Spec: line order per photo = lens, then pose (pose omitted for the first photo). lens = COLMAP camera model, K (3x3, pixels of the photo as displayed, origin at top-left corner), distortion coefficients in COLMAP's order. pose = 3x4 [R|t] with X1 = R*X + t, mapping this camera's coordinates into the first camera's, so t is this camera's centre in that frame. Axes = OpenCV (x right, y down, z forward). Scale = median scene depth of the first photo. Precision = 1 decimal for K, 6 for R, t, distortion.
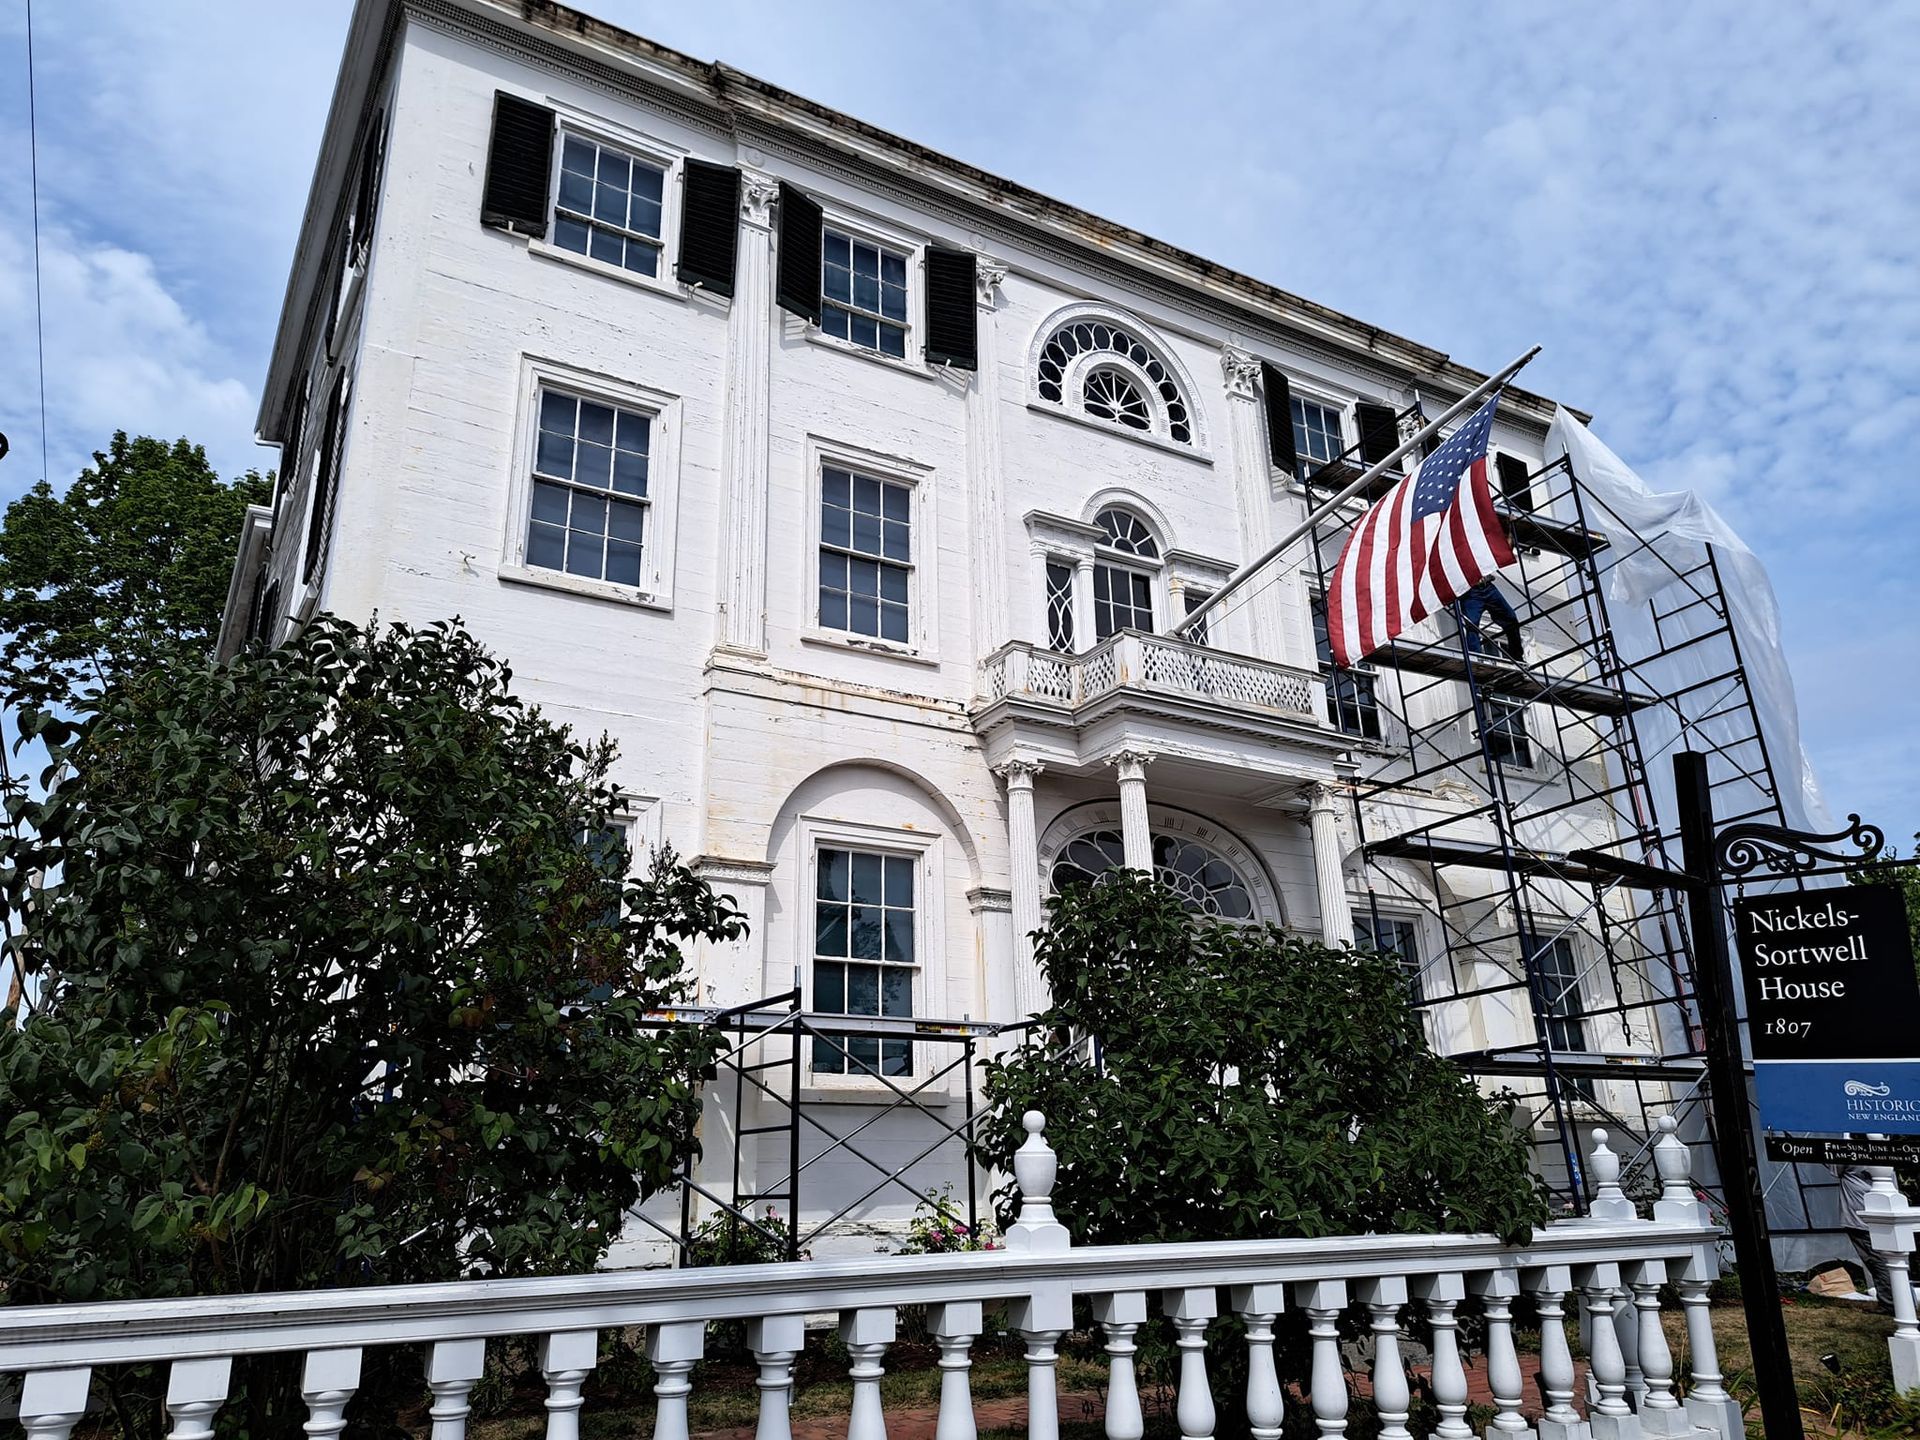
lens RADIAL K [[1386.4, 0, 945.4], [0, 1386.4, 714.8], [0, 0, 1]] dist [0.106268, -0.112633]
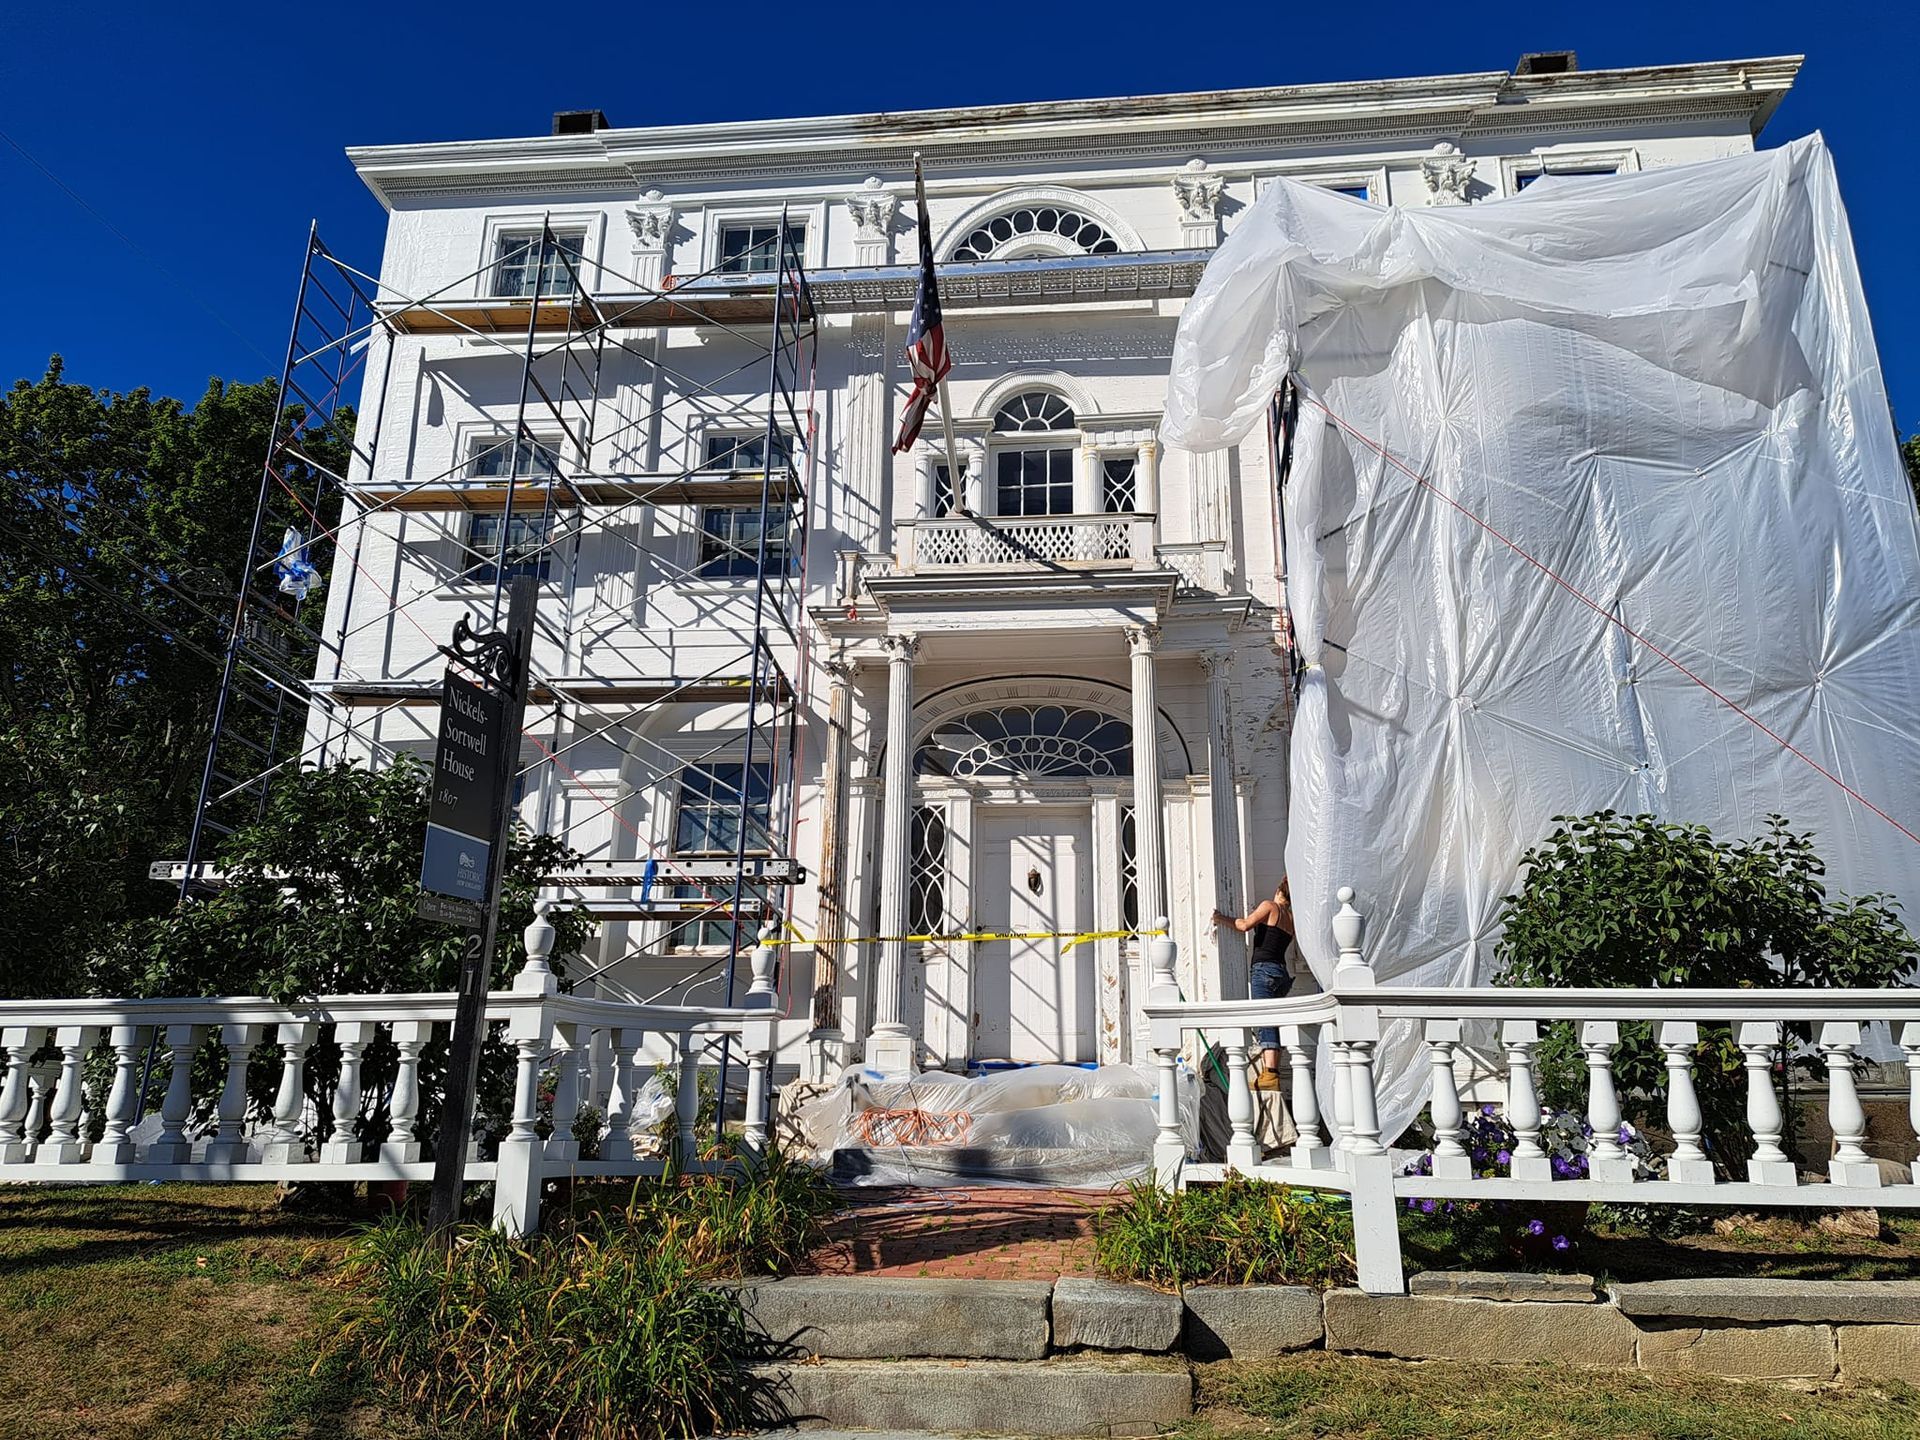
lens RADIAL K [[1315.4, 0, 876.0], [0, 1315.4, 753.1], [0, 0, 1]] dist [0.050582, -0.030535]
pose [[0.815425, -0.133705, -0.563209, 0.675509], [0.168634, 0.985626, 0.010166, 0.103212], [0.553754, -0.103266, 0.826252, 0.152585]]
